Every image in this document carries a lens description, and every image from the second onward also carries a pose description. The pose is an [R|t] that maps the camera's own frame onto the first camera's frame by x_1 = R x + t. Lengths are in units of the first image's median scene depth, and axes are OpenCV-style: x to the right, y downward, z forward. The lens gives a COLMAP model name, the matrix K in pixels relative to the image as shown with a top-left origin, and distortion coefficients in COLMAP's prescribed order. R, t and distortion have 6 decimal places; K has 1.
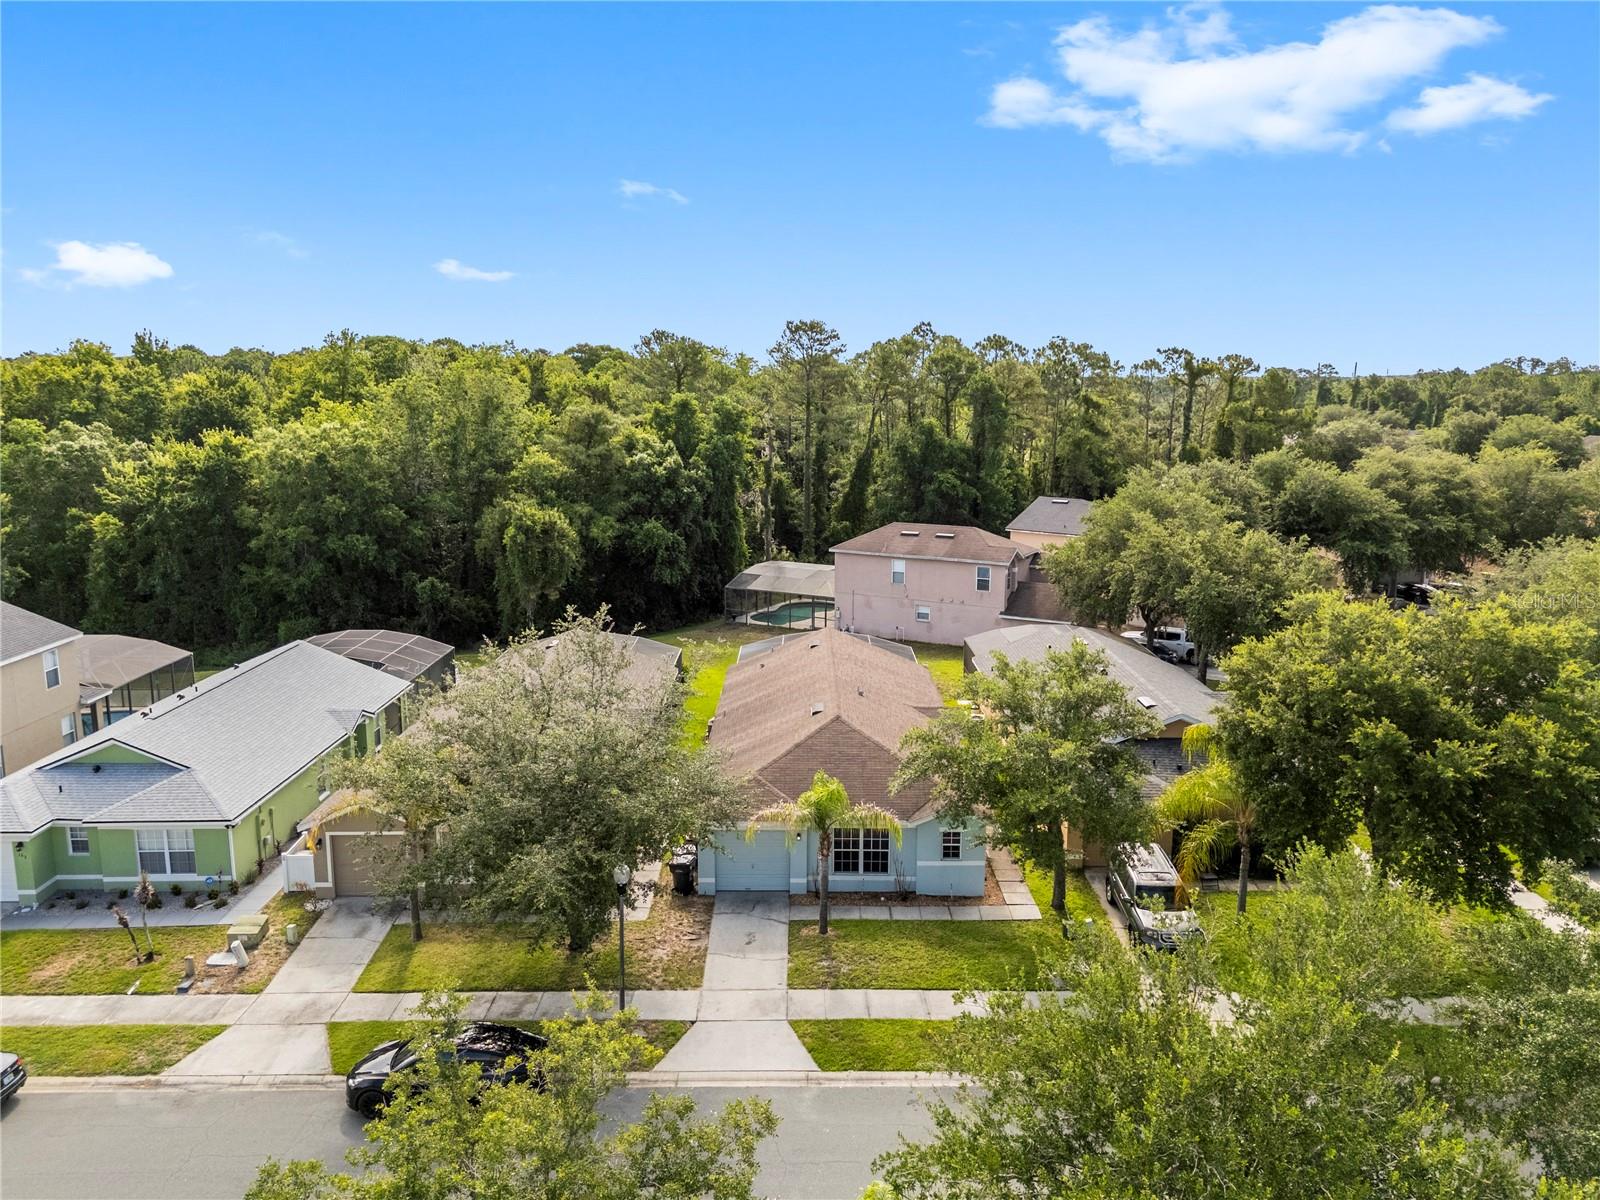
lens RADIAL K [[1182.7, 0, 798.0], [0, 1182.7, 600.4], [0, 0, 1]] dist [0.044352, -0.024268]
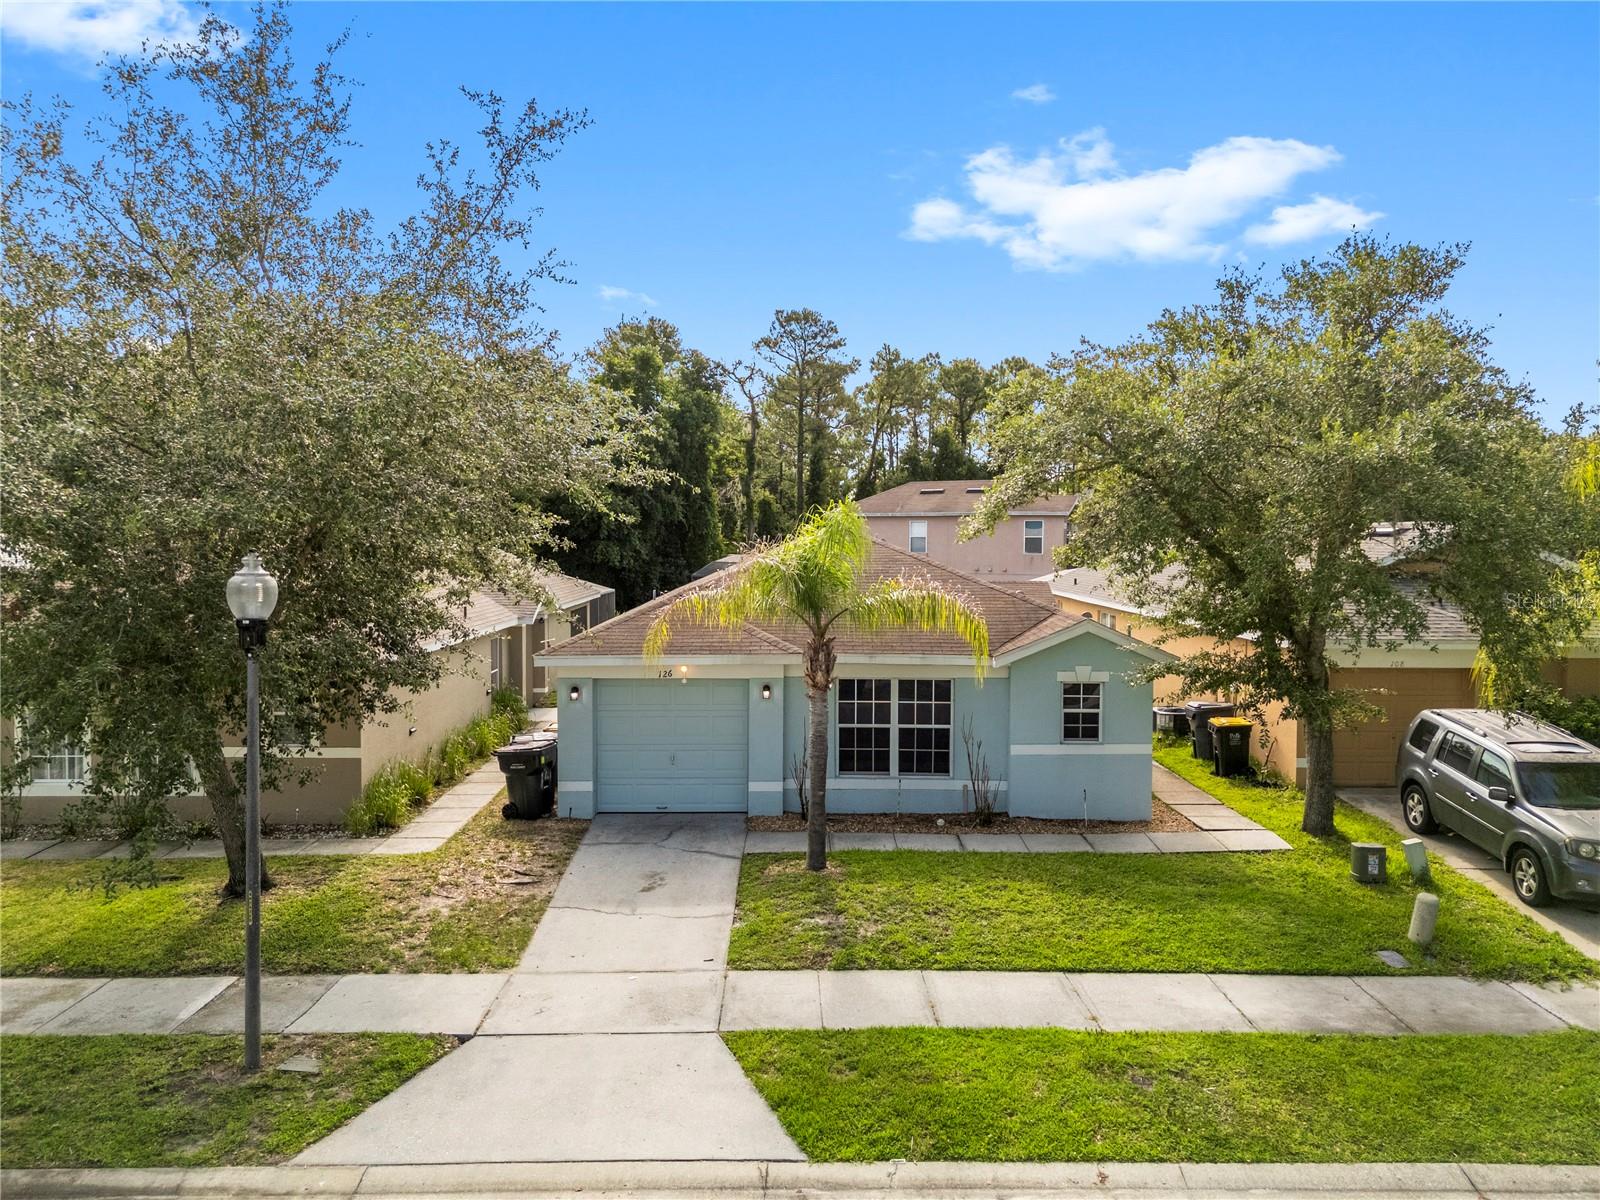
lens RADIAL K [[1182.7, 0, 798.9], [0, 1182.7, 598.1], [0, 0, 1]] dist [0.044352, -0.024268]
pose [[0.999992, 0.001648, 0.003635, 0.012577], [-0.001175, 0.991949, -0.126629, 0.229546], [-0.003815, 0.126624, 0.991943, 0.530793]]
